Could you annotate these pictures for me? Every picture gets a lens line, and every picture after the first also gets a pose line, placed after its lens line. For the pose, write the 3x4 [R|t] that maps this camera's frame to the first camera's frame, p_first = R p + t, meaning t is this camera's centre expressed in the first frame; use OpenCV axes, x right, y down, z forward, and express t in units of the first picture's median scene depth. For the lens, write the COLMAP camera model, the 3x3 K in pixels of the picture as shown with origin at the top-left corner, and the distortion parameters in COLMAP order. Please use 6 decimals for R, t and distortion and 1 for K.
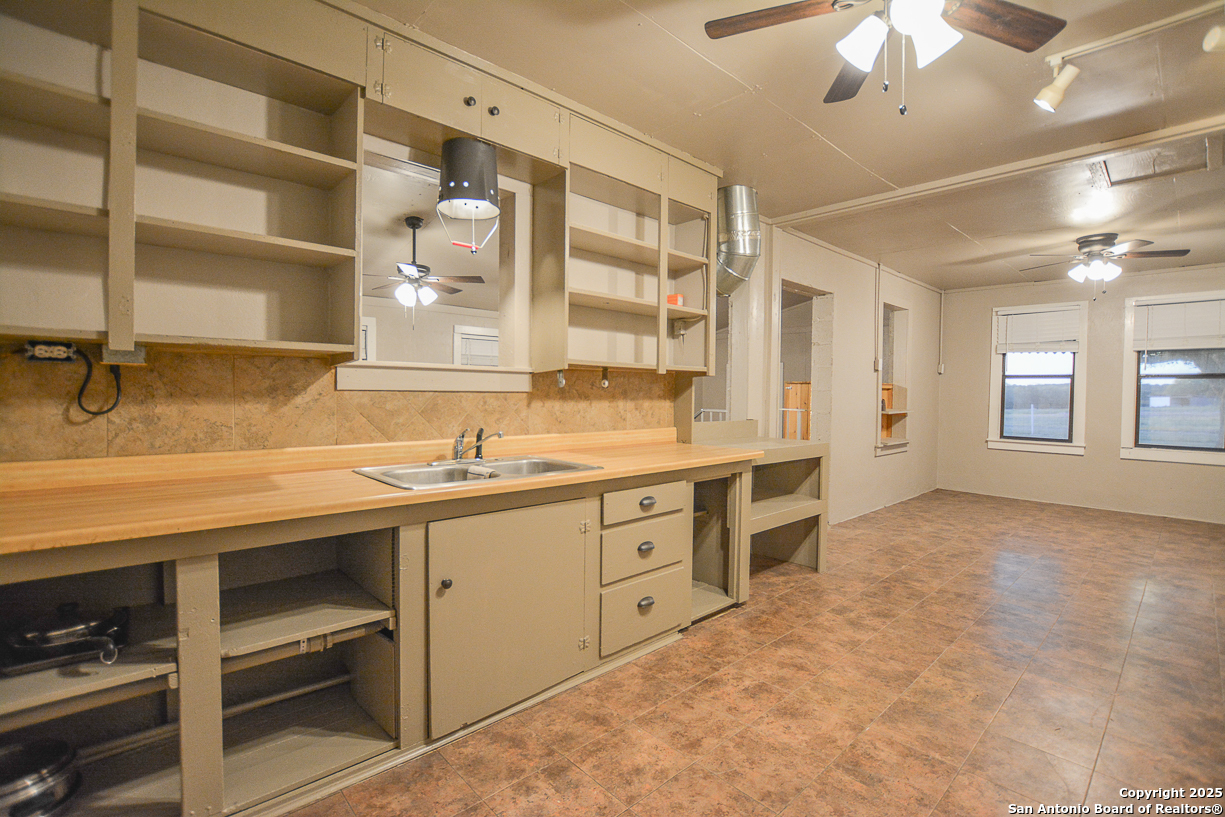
lens RADIAL K [[558.0, 0, 613.6], [0, 558.0, 405.3], [0, 0, 1]] dist [-0.014985, -0.000583]
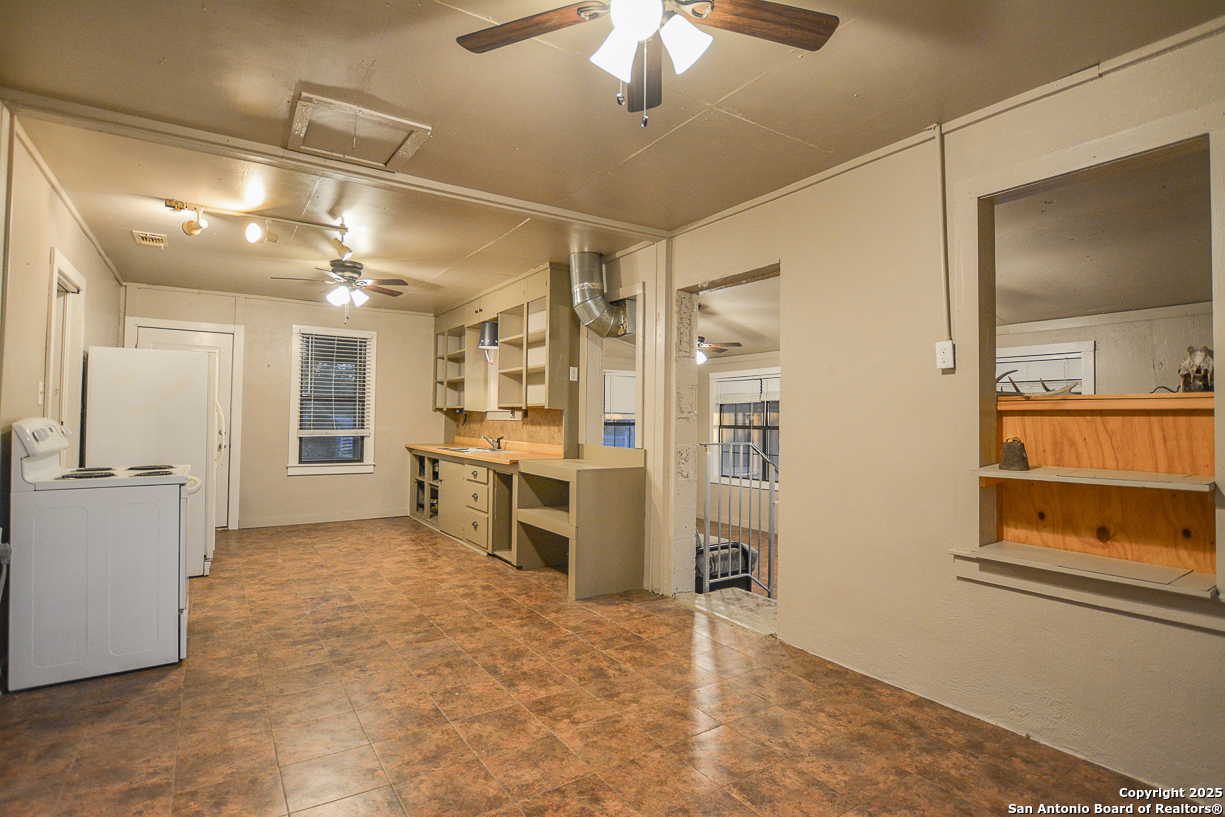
lens RADIAL K [[603.2, 0, 612.8], [0, 603.2, 405.0], [0, 0, 1]] dist [-0.016781, -0.000380]
pose [[-0.164270, -0.042446, -0.985502, 1.671420], [-0.042743, 0.998442, -0.035878, -0.013700], [0.985489, 0.036230, -0.165828, 1.434197]]
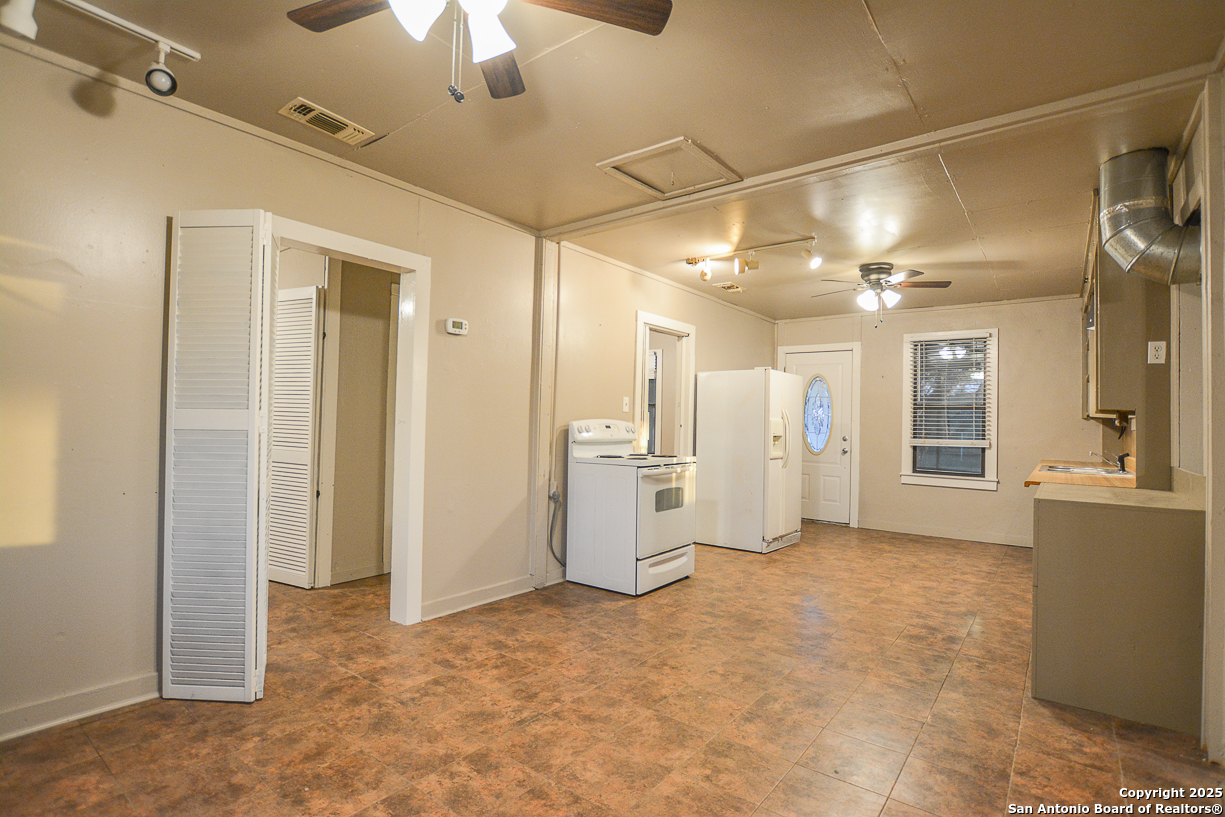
lens RADIAL K [[587.5, 0, 611.1], [0, 587.5, 412.8], [0, 0, 1]] dist [-0.023621, -0.000237]
pose [[-0.986376, -0.039289, -0.159748, 1.146330], [-0.041474, 0.999086, 0.010369, -0.022770], [0.159194, 0.016853, -0.987103, 1.840223]]
